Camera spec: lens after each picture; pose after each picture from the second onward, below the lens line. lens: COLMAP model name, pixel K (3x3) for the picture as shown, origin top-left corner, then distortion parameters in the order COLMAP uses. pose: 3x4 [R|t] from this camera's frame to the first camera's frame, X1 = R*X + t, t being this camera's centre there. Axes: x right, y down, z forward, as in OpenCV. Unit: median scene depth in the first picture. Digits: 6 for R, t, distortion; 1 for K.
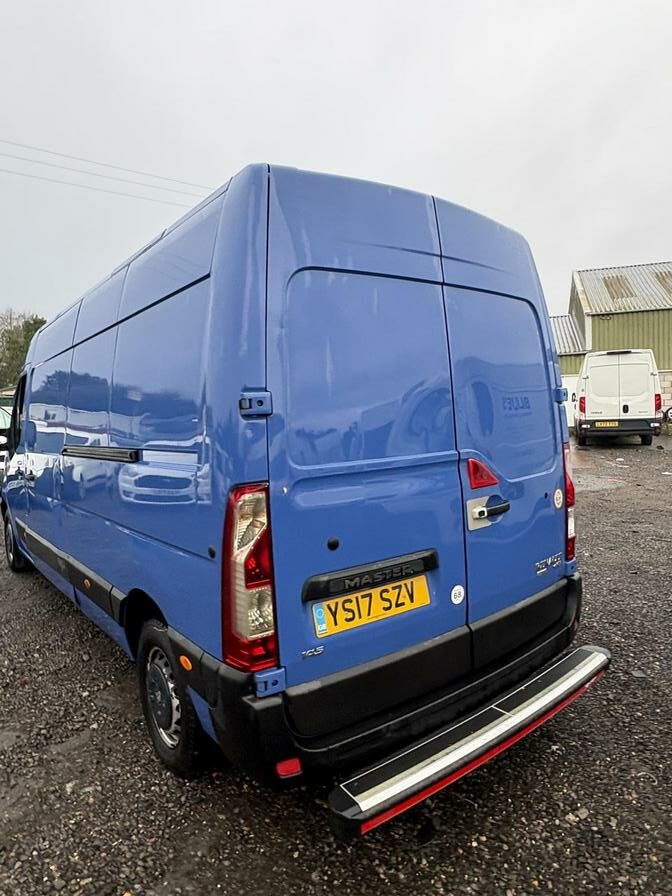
lens RADIAL K [[575.5, 0, 348.8], [0, 575.5, 447.3], [0, 0, 1]] dist [0.001755, 0.001390]
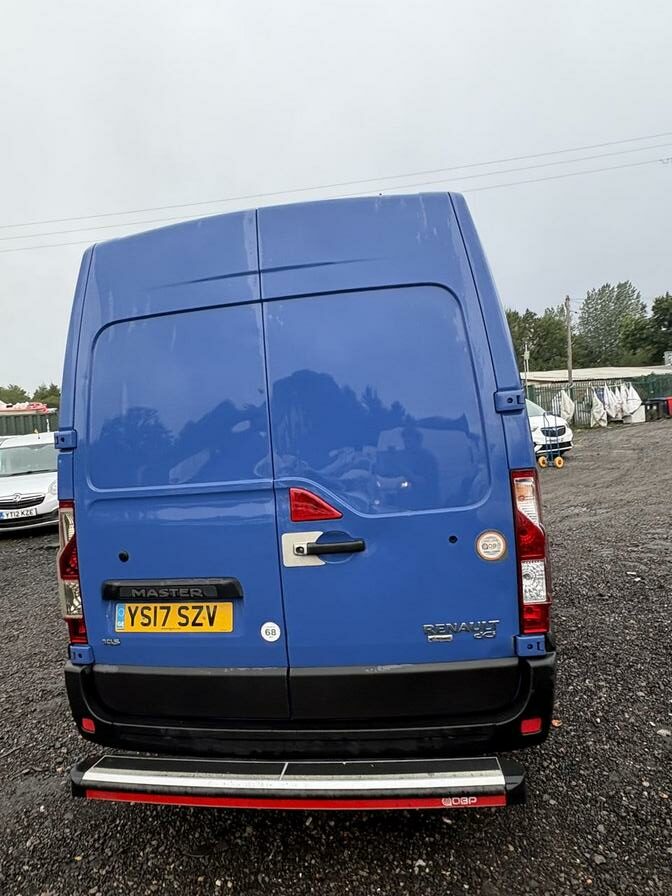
lens RADIAL K [[575.5, 0, 348.8], [0, 575.5, 447.3], [0, 0, 1]] dist [0.001755, 0.001390]
pose [[0.662957, 0.019820, -0.748395, 1.040011], [0.009919, 0.999329, 0.035252, -0.082863], [0.748591, -0.030794, 0.662316, 0.514982]]
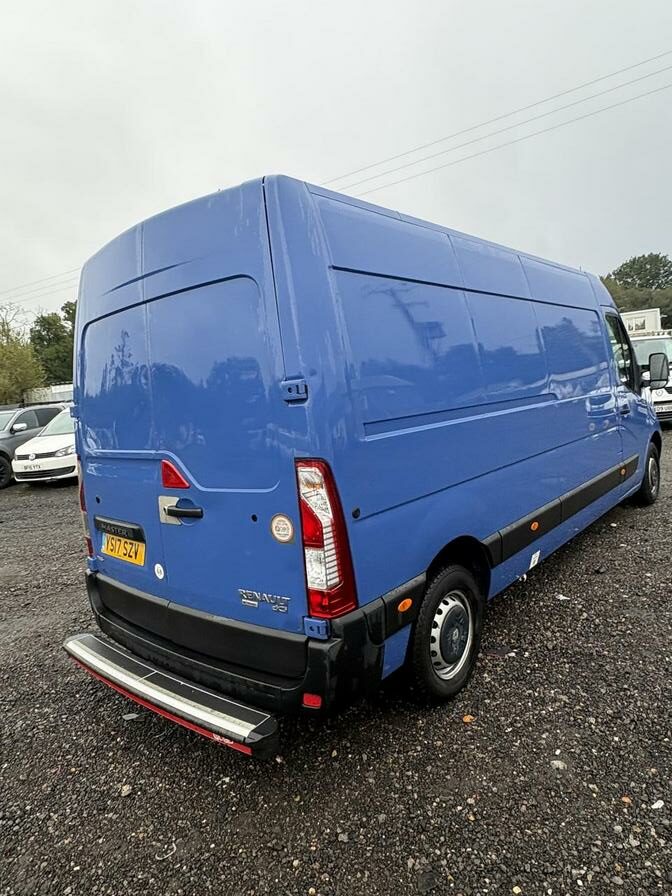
lens RADIAL K [[559.3, 0, 336.3], [0, 559.3, 462.8], [0, 0, 1]] dist [-0.006213, -0.000834]
pose [[0.174924, 0.145306, -0.973801, 1.435298], [0.013417, 0.988606, 0.149925, -0.142015], [0.984491, -0.039290, 0.170981, 1.252380]]
